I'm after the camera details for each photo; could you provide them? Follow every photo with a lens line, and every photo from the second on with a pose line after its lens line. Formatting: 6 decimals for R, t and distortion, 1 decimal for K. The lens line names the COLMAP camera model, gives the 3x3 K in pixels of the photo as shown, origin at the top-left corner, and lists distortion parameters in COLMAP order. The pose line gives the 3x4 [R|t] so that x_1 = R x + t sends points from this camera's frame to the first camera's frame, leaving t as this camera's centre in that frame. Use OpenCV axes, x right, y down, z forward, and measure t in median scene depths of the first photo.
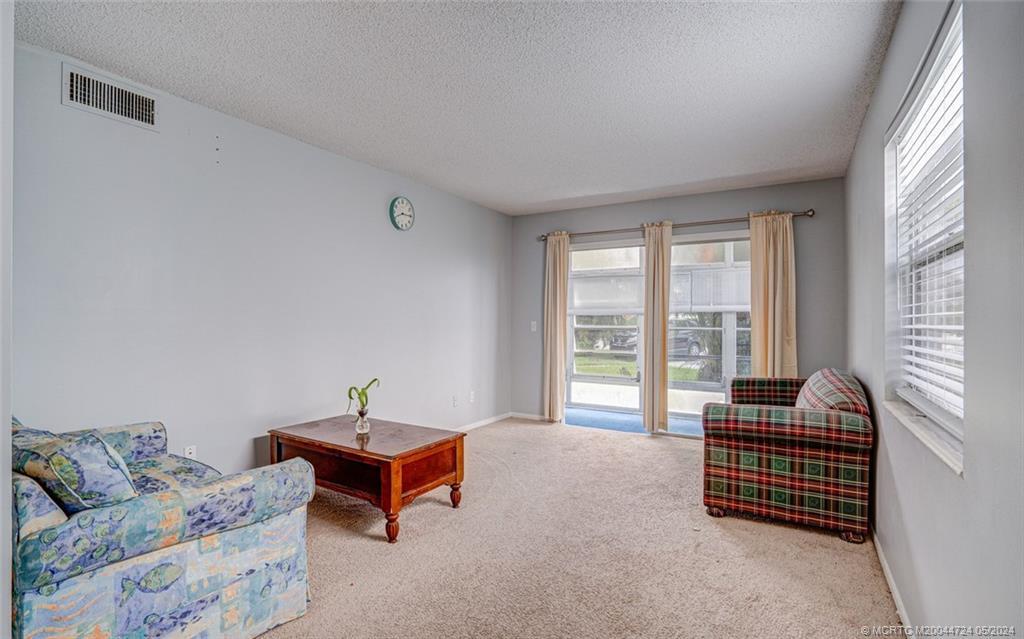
lens RADIAL K [[466.9, 0, 512.0], [0, 466.9, 319.5], [0, 0, 1]] dist [-0.058298, 0.027459]
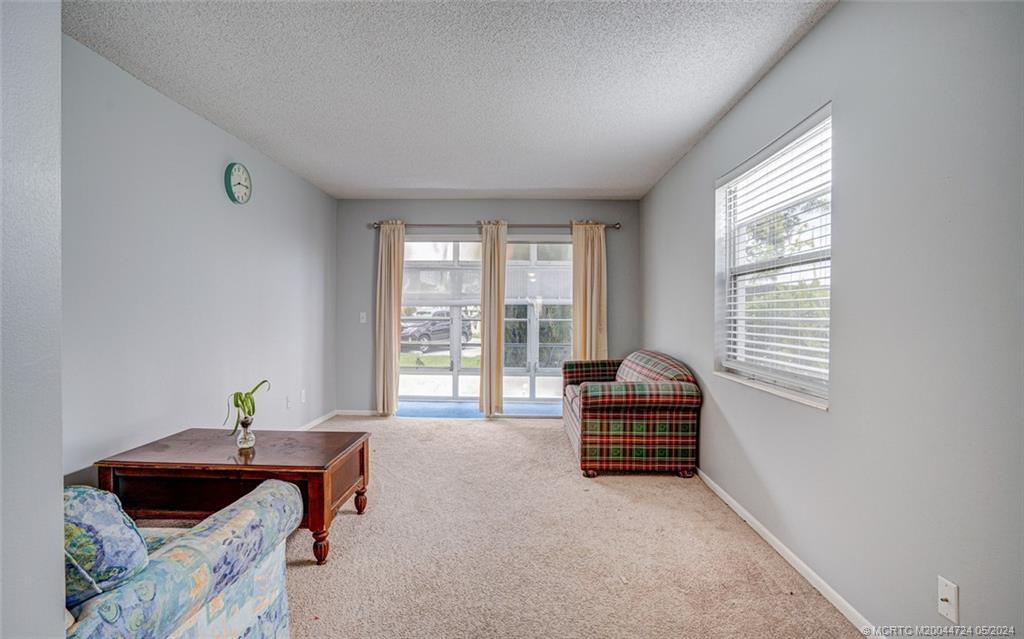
lens RADIAL K [[466.9, 0, 512.0], [0, 466.9, 319.5], [0, 0, 1]] dist [-0.058298, 0.027459]
pose [[0.871805, -0.004060, 0.489836, -0.320693], [-0.005223, 0.999832, 0.017583, -0.000464], [-0.489825, -0.017888, 0.871637, 0.057994]]
